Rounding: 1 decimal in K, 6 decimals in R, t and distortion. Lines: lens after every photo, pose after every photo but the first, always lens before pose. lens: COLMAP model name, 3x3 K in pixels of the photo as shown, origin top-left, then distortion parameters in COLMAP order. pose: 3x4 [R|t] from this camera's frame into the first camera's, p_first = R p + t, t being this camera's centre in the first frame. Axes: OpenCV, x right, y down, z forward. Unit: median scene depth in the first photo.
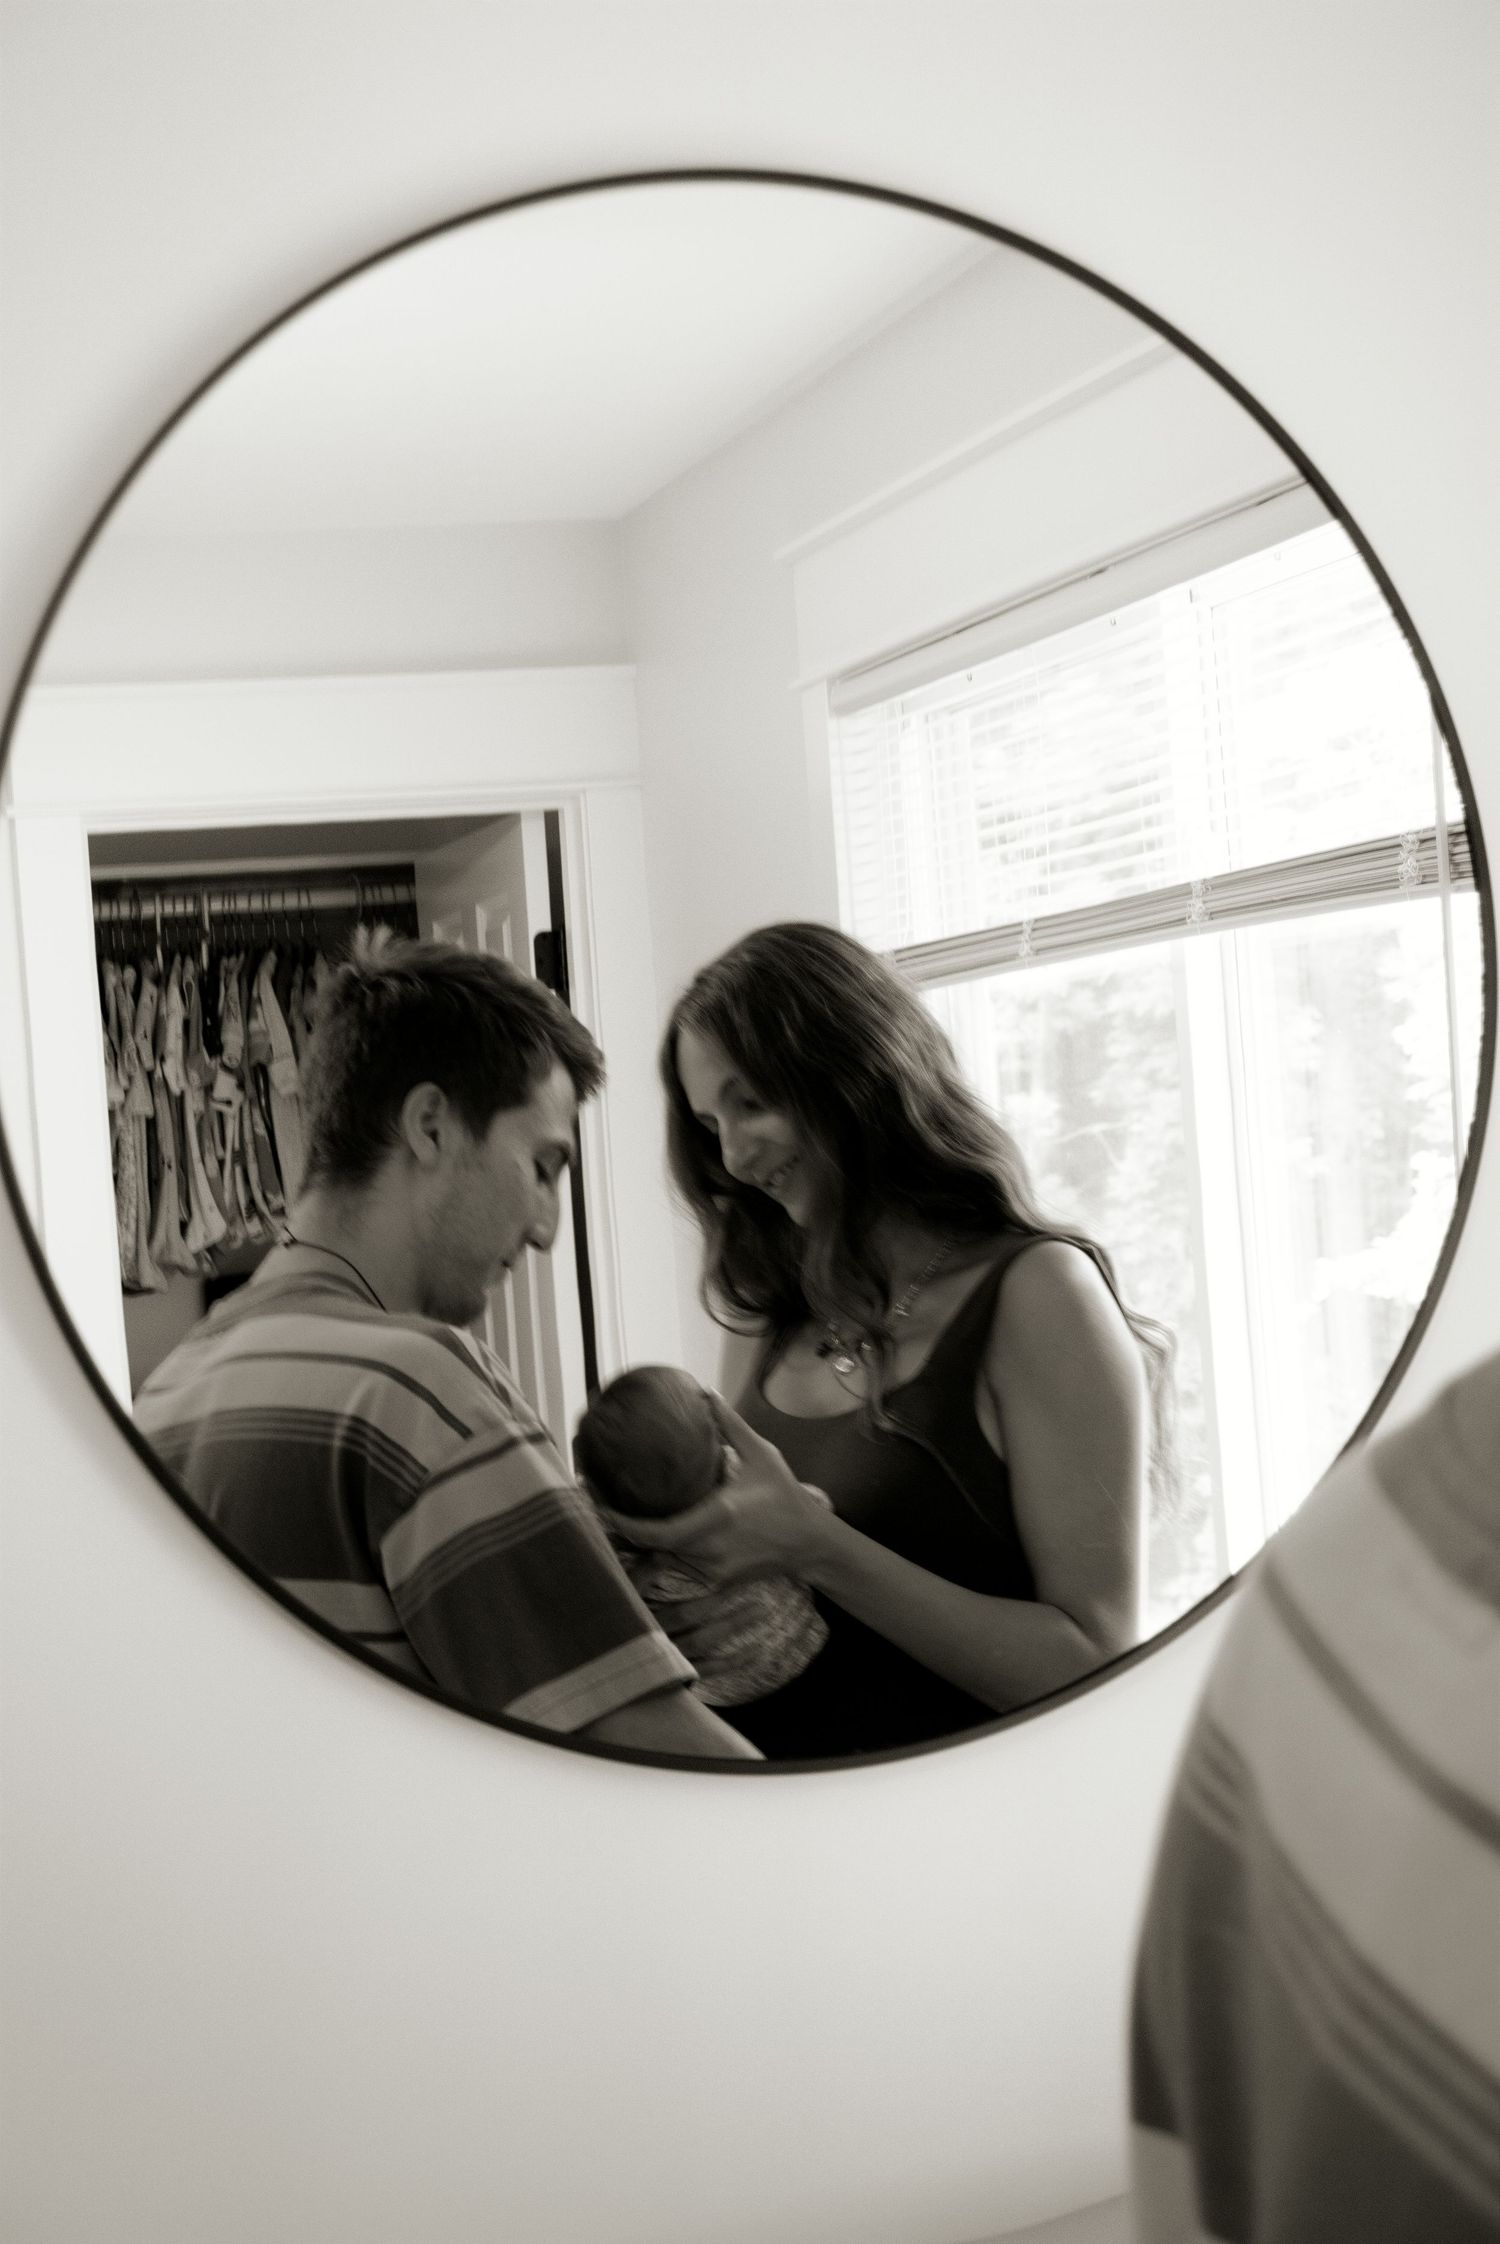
lens RADIAL K [[2463.7, 0, 747.9], [0, 2463.7, 1052.2], [0, 0, 1]] dist [-0.018611, -0.005650]
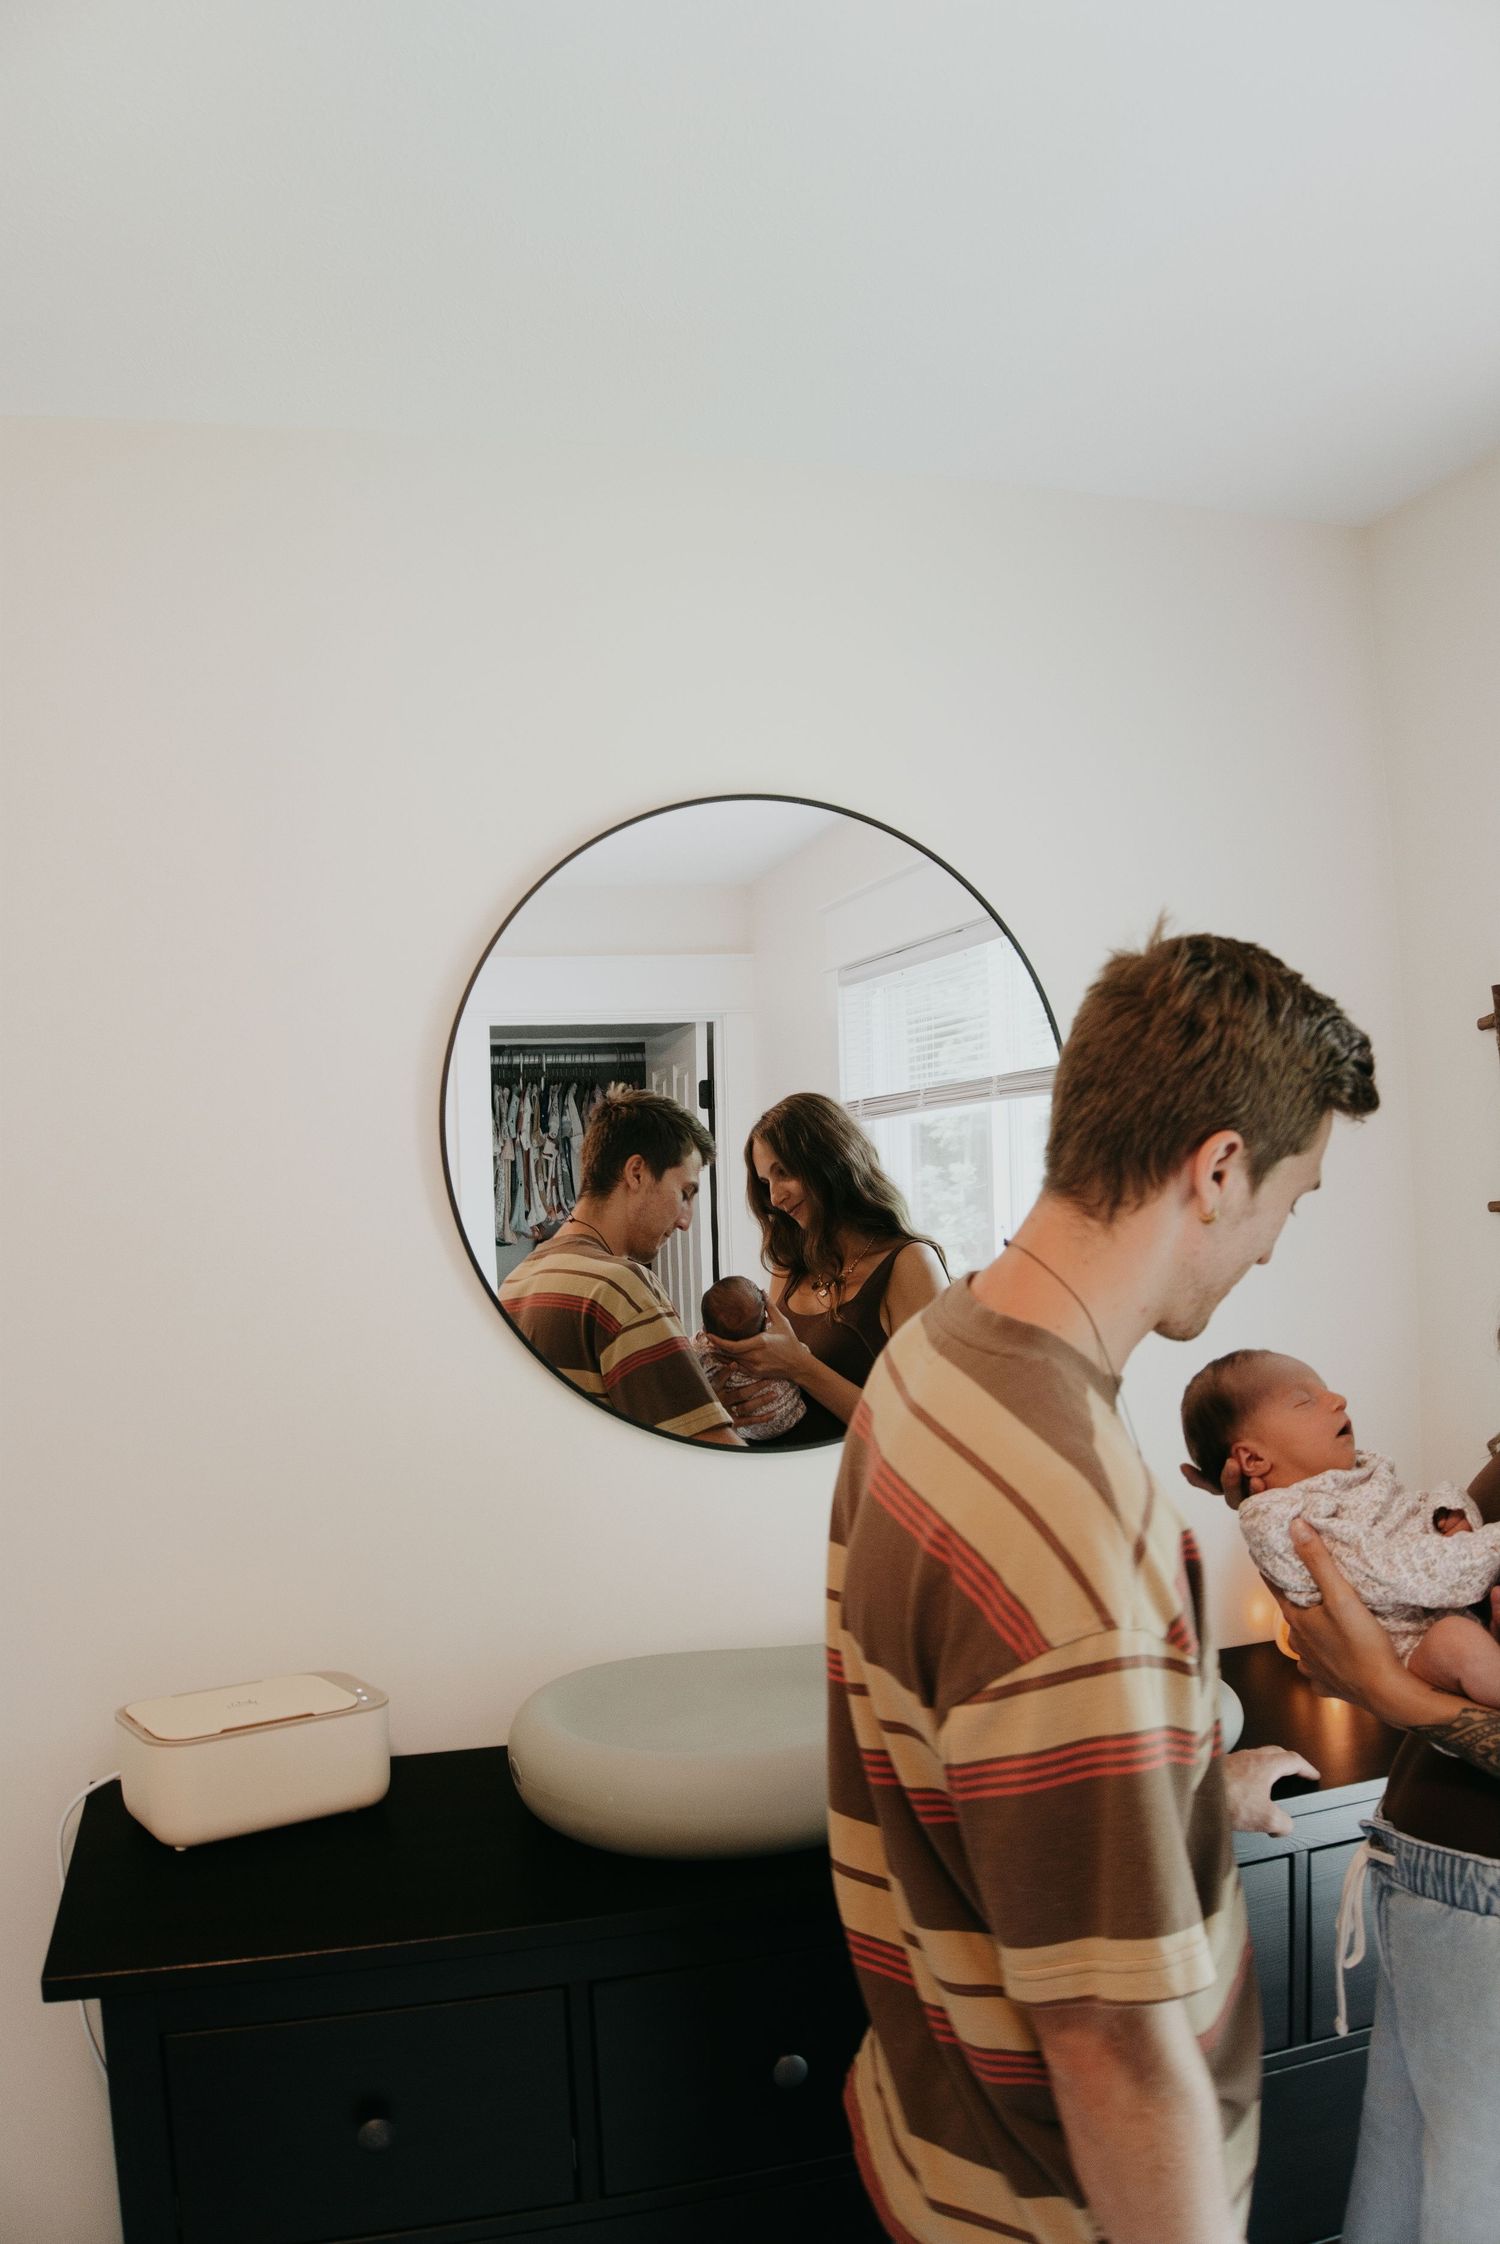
lens RADIAL K [[1935.8, 0, 750.0], [0, 1935.8, 1122.0], [0, 0, 1]] dist [0.001400, -0.000044]
pose [[0.990842, 0.048887, -0.125863, 0.160742], [-0.047687, 0.998784, 0.012535, -0.036474], [0.126323, -0.006419, 0.991968, -0.600801]]
